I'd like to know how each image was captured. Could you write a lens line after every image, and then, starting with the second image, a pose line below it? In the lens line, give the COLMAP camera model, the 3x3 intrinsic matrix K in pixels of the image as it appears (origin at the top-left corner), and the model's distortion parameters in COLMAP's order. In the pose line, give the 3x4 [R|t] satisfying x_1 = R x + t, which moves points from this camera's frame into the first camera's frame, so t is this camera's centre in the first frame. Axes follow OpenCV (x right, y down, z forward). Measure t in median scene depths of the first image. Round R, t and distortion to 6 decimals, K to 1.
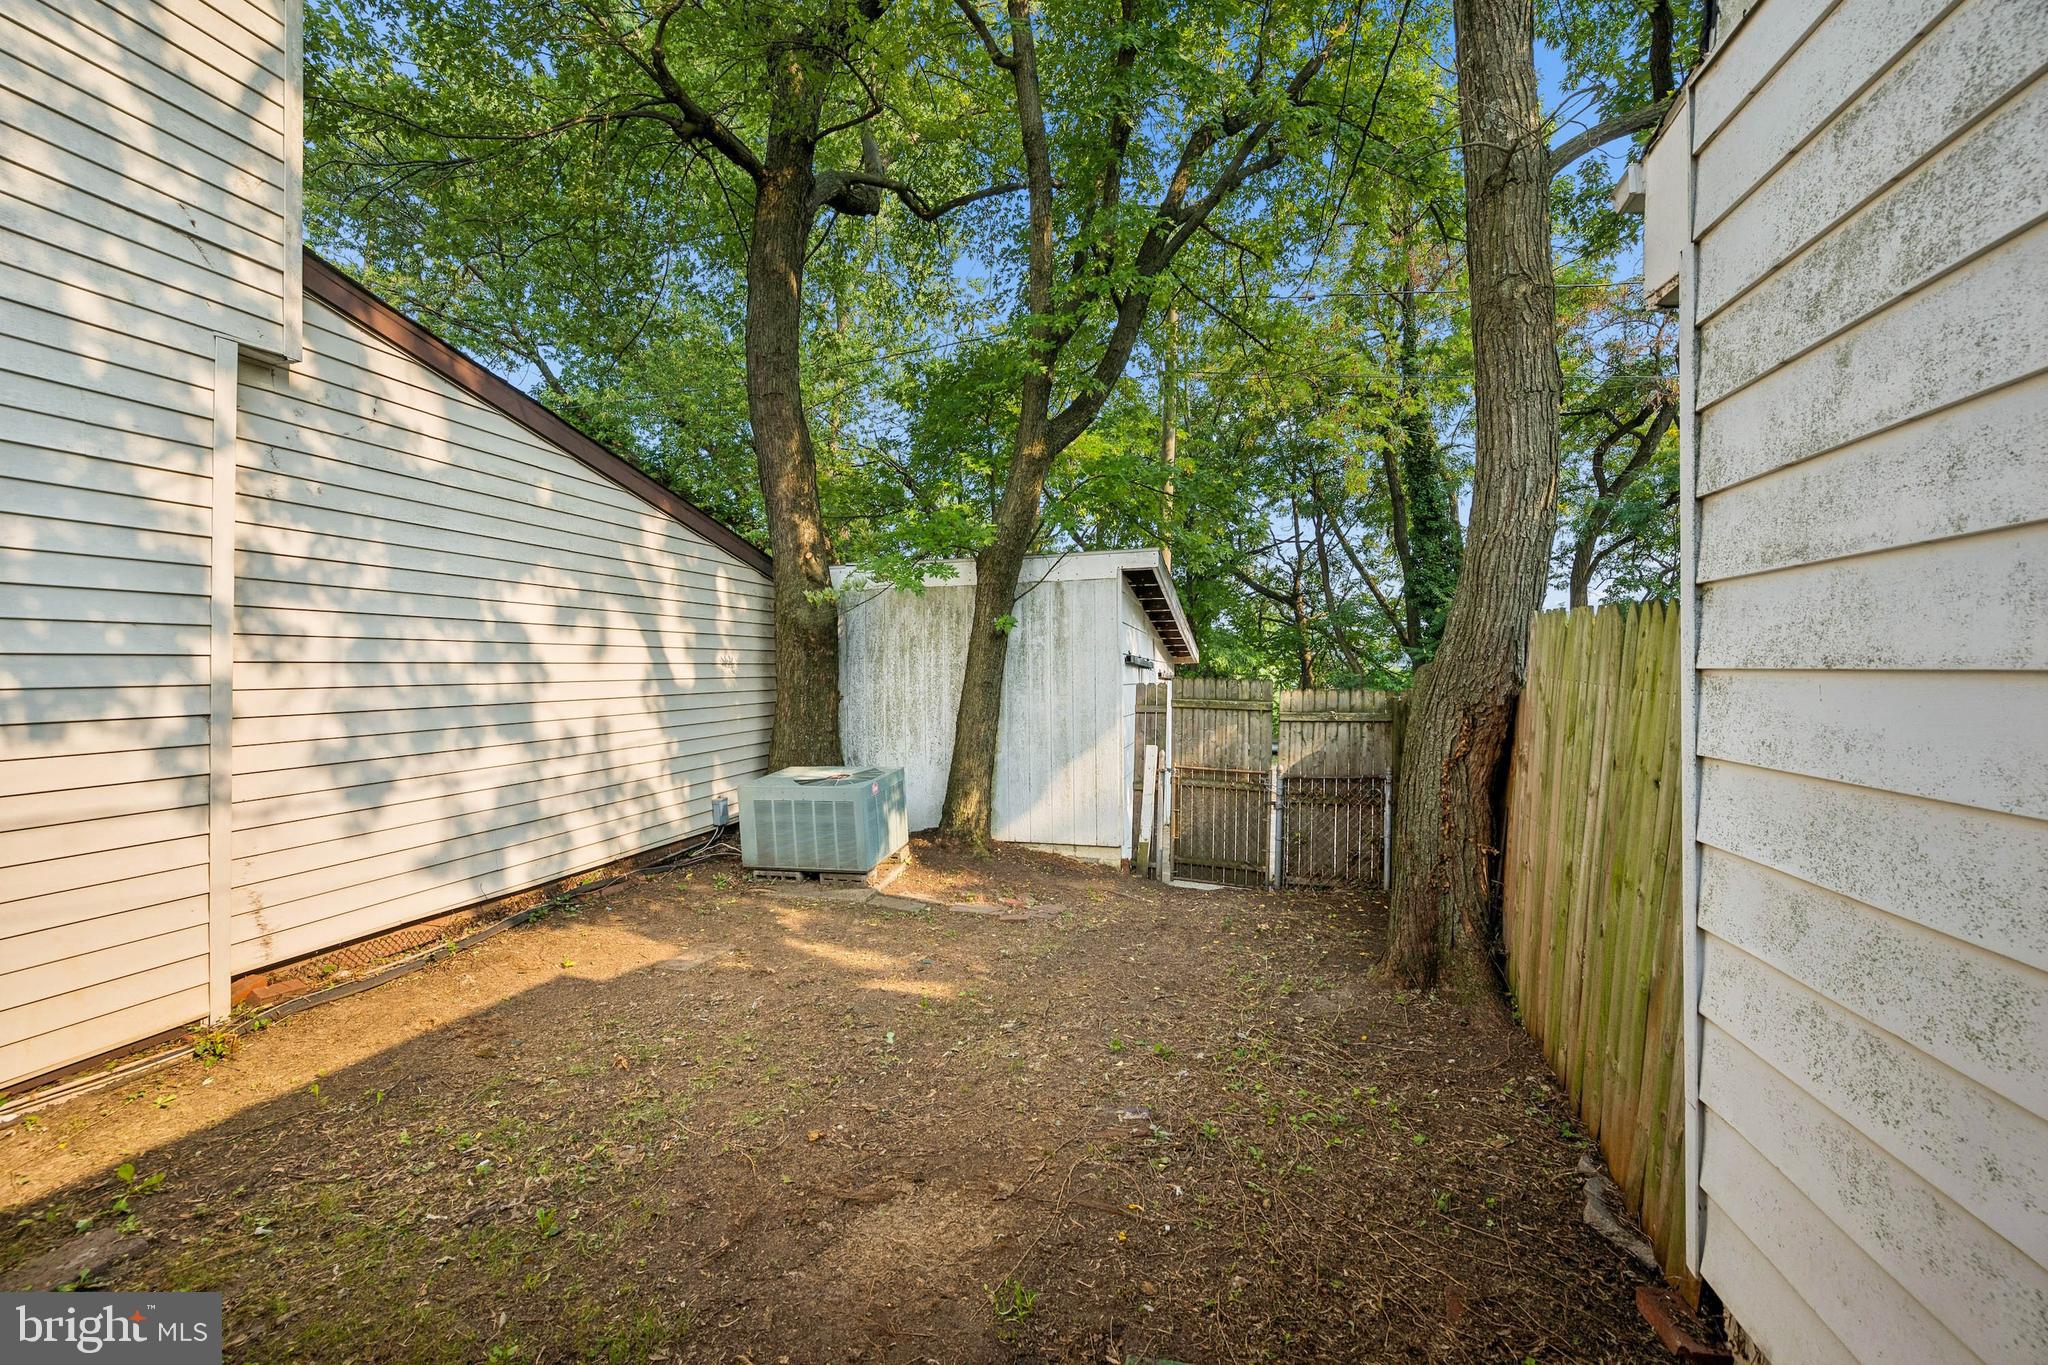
lens RADIAL K [[804.4, 0, 1021.6], [0, 804.4, 677.8], [0, 0, 1]] dist [0.001977, 0.000198]
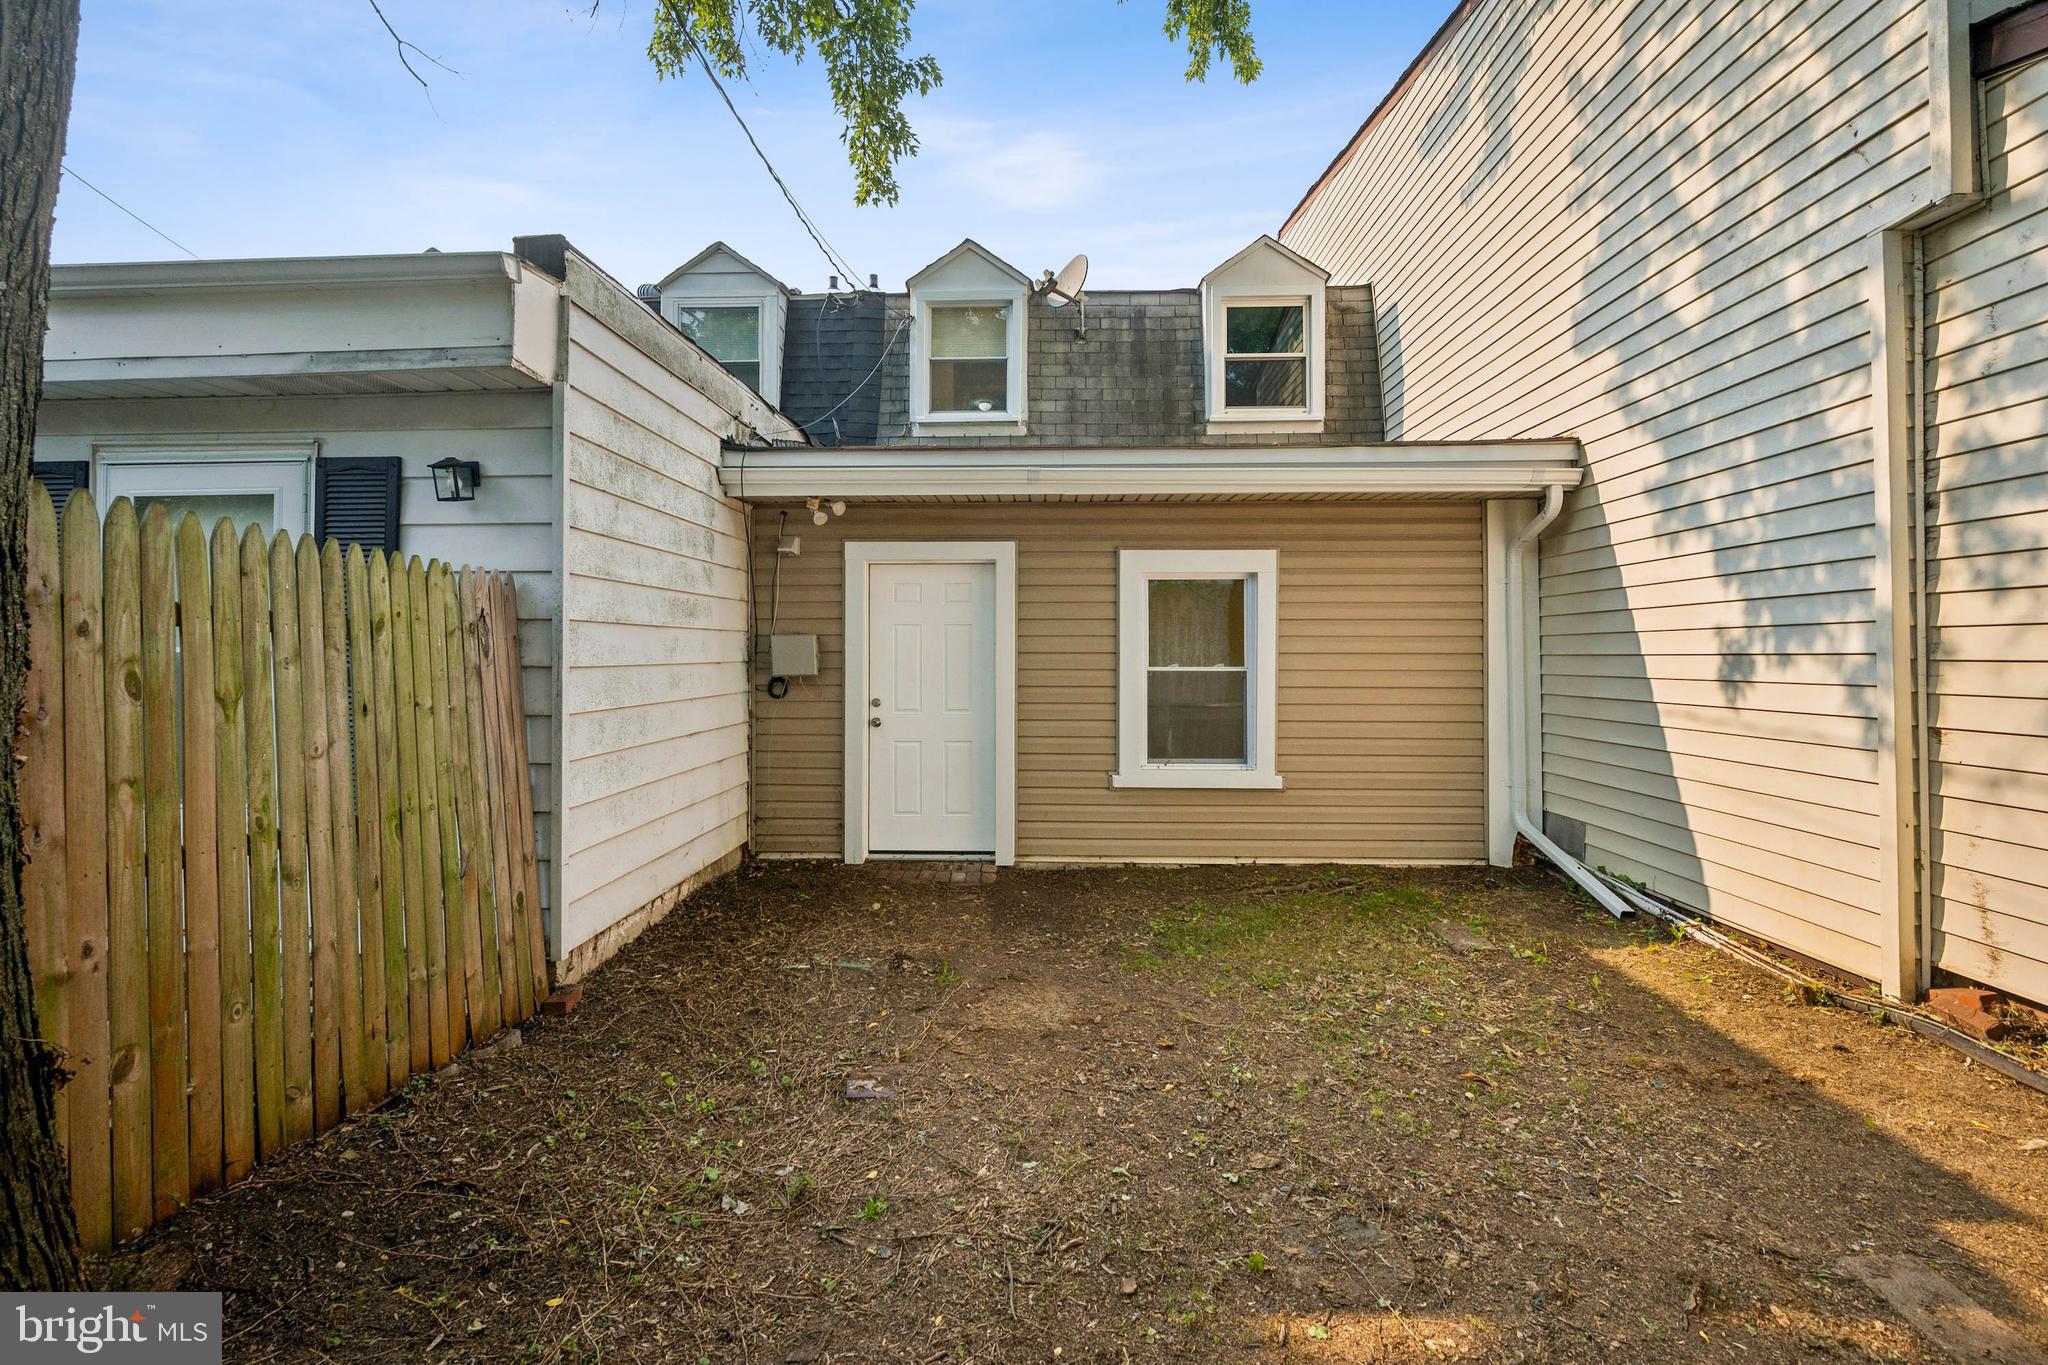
lens RADIAL K [[945.2, 0, 1007.4], [0, 945.2, 642.1], [0, 0, 1]] dist [-0.003664, 0.000143]
pose [[-0.977236, 0.002057, -0.212144, 0.186981], [0.002844, 0.999990, -0.003405, 0.036237], [0.212135, -0.003930, -0.977233, 1.894187]]
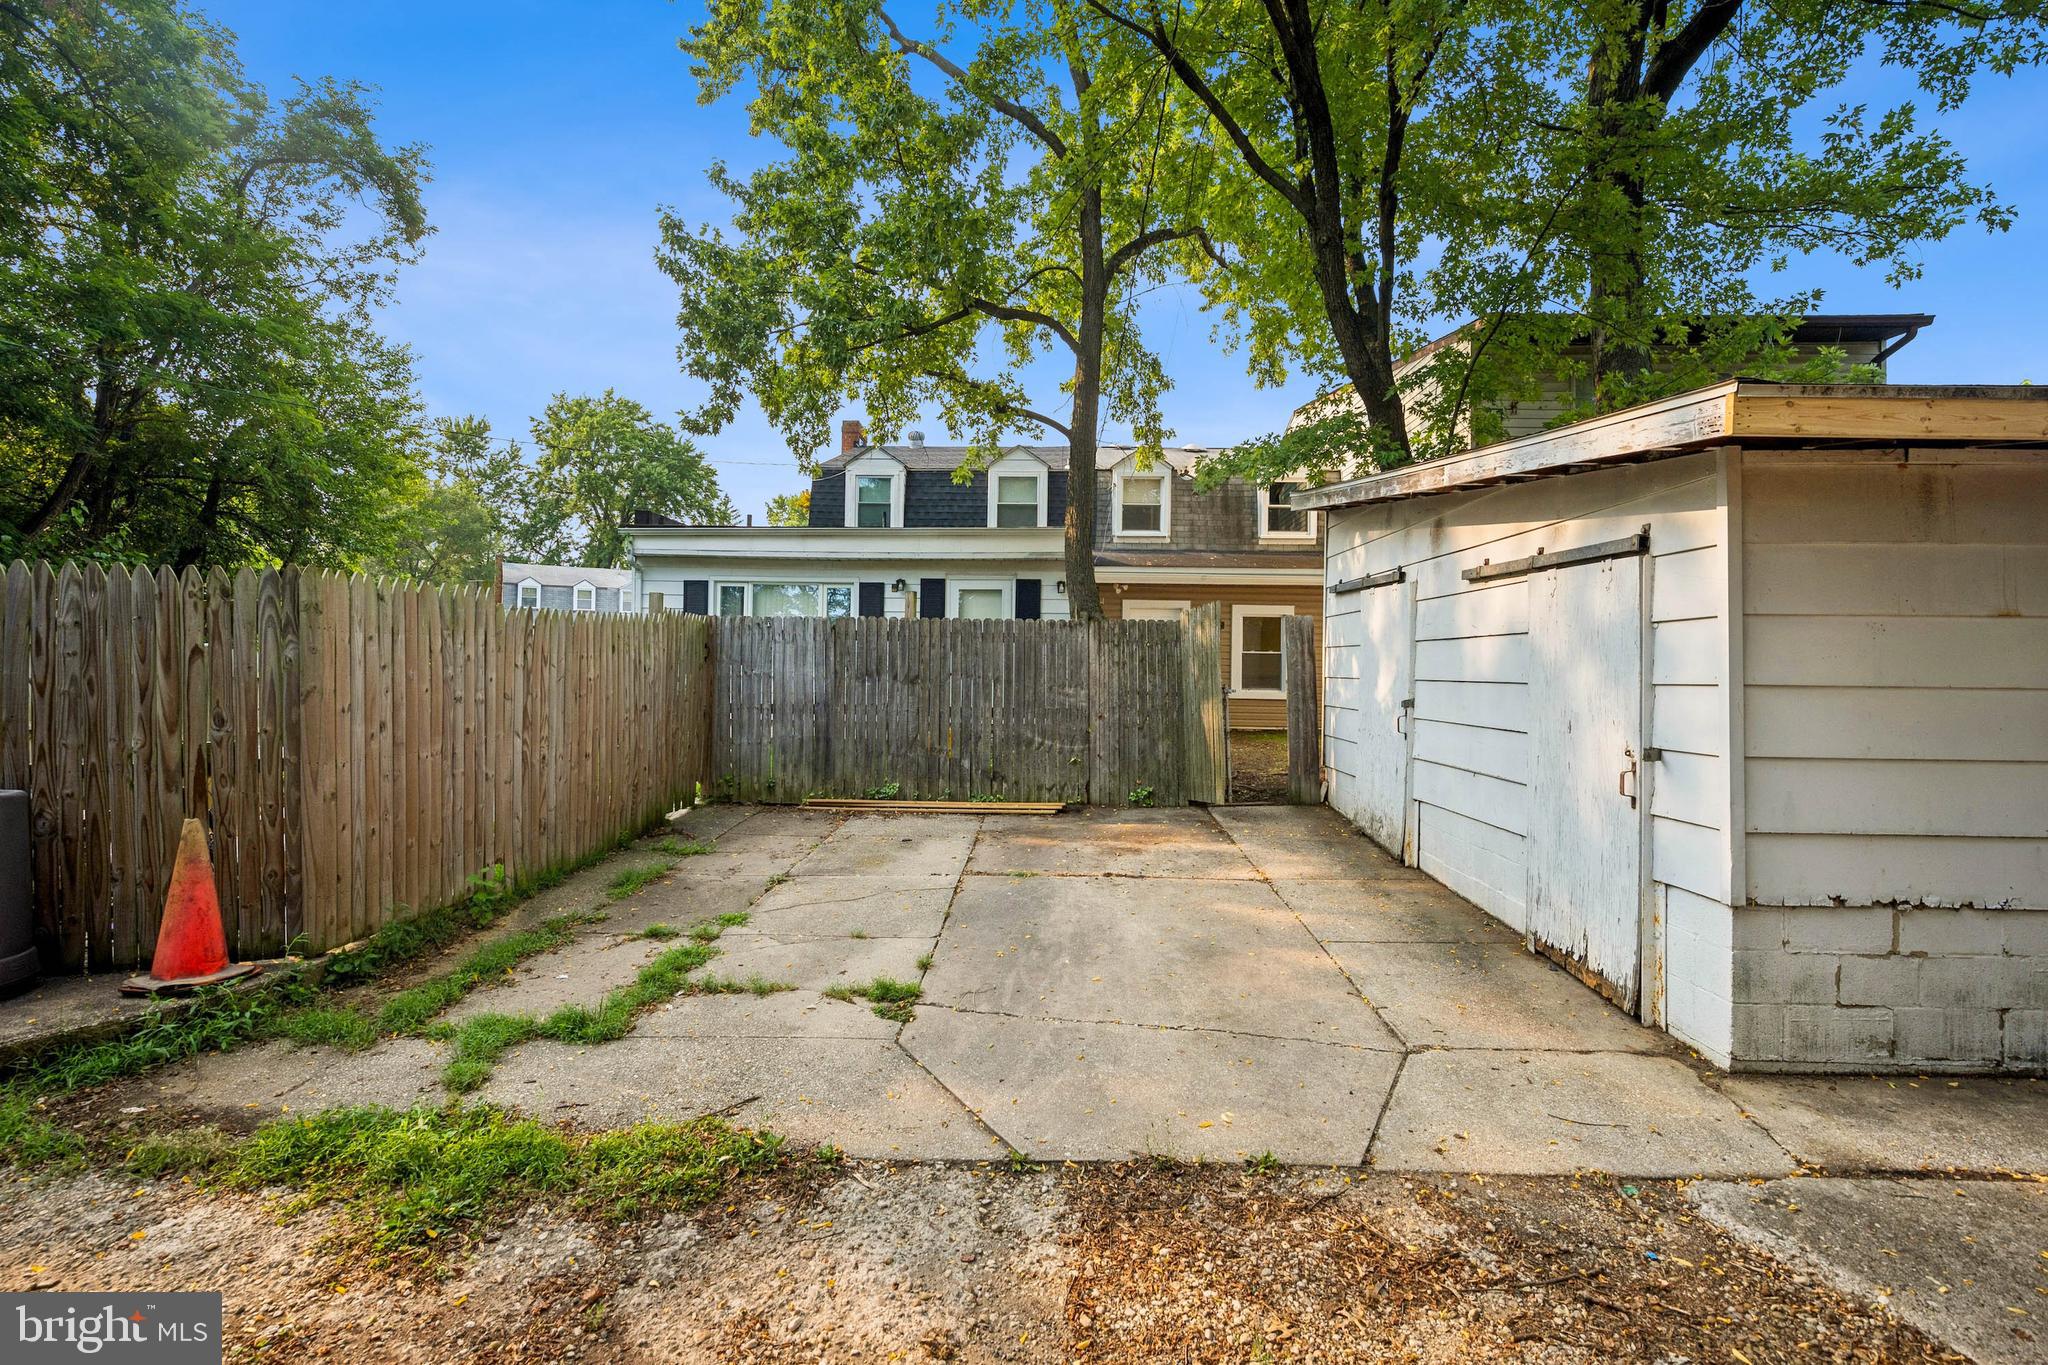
lens RADIAL K [[945.2, 0, 1017.2], [0, 945.2, 664.8], [0, 0, 1]] dist [-0.003664, 0.000143]
pose [[-0.975089, -0.011513, -0.221515, 1.737473], [-0.010964, 0.999933, -0.003710, 0.184374], [0.221543, -0.001189, -0.975150, 4.609095]]
